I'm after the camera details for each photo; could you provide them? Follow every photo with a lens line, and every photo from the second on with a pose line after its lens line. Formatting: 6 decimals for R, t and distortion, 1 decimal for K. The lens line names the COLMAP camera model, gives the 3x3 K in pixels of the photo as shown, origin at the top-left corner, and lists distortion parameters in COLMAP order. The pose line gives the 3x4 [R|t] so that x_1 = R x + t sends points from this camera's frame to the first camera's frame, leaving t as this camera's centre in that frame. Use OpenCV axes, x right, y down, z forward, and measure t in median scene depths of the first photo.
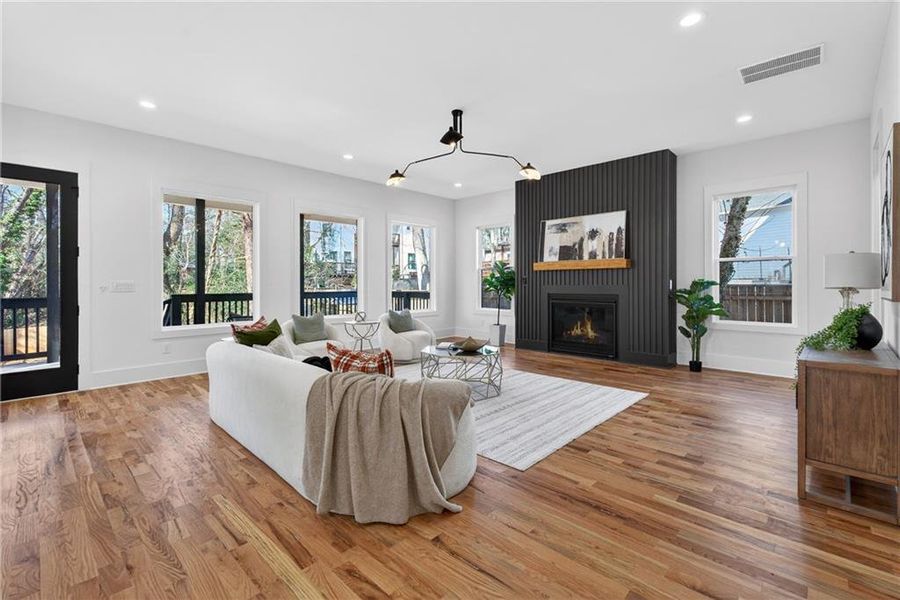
lens RADIAL K [[404.7, 0, 444.4], [0, 404.7, 287.5], [0, 0, 1]] dist [0.016302, -0.000064]
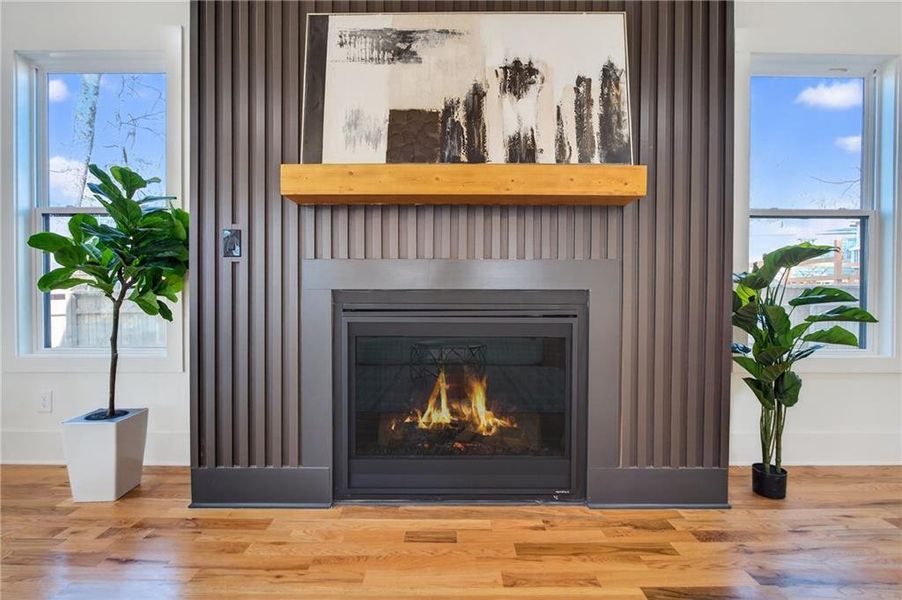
lens RADIAL K [[403.9, 0, 451.0], [0, 403.9, 300.0], [0, 0, 1]] dist [-0.014350, 0.000056]
pose [[0.711150, -0.004909, 0.703024, 0.130723], [0.002206, 0.999986, 0.004751, 0.021756], [-0.703037, -0.001828, 0.711151, 0.805969]]
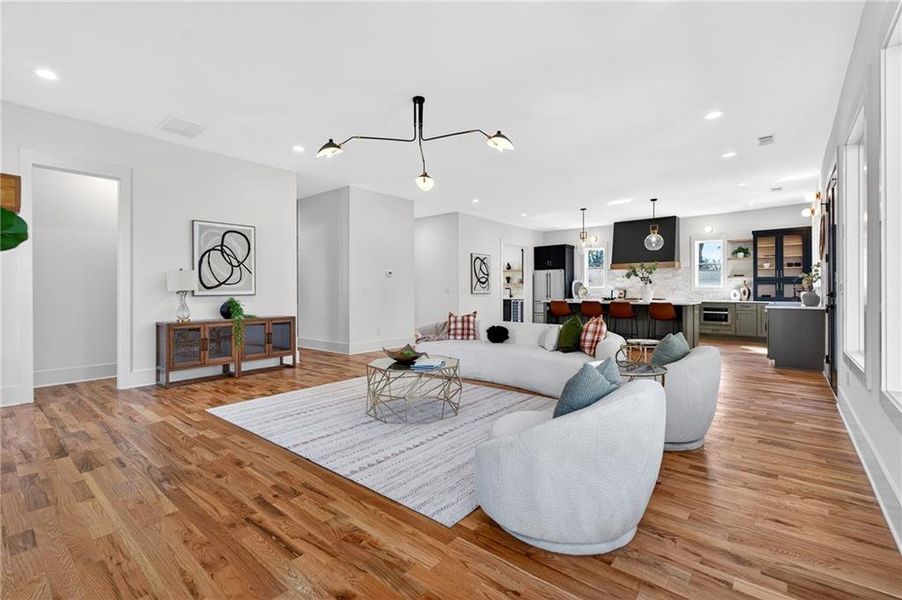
lens RADIAL K [[405.6, 0, 445.4], [0, 405.6, 287.5], [0, 0, 1]] dist [0.016302, -0.000064]
pose [[-0.997682, 0.001949, -0.068018, 0.023248], [0.001719, 0.999993, 0.003438, -0.006836], [0.068024, 0.003313, -0.997678, 1.304747]]
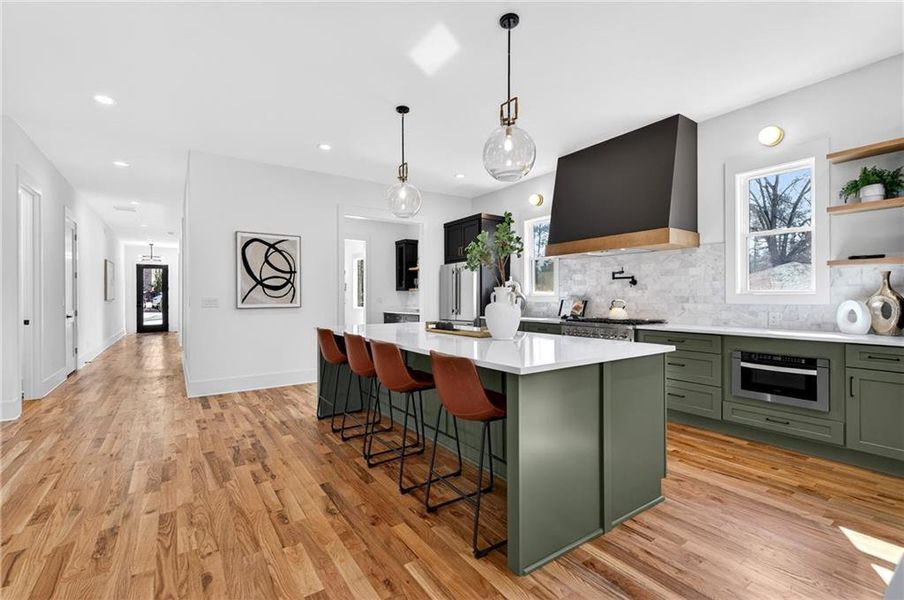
lens RADIAL K [[398.9, 0, 444.9], [0, 398.9, 296.6], [0, 0, 1]] dist [0.005365, 0.000152]
pose [[-0.979372, 0.006816, 0.201951, -0.750125], [0.008815, 0.999921, 0.008999, -0.005453], [-0.201873, 0.010593, -0.979354, 0.460782]]
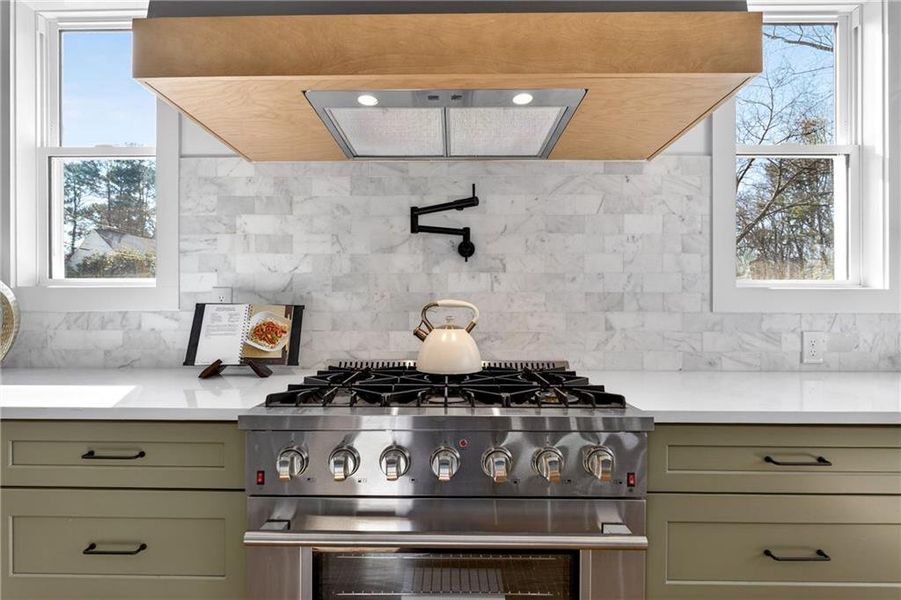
lens RADIAL K [[427.6, 0, 451.6], [0, 427.6, 308.6], [0, 0, 1]] dist [0.000432, -0.000089]
pose [[-0.729306, -0.001425, -0.684186, -0.762219], [-0.008126, 0.999945, 0.006579, 0.011914], [0.684140, 0.010358, -0.729277, -0.146499]]
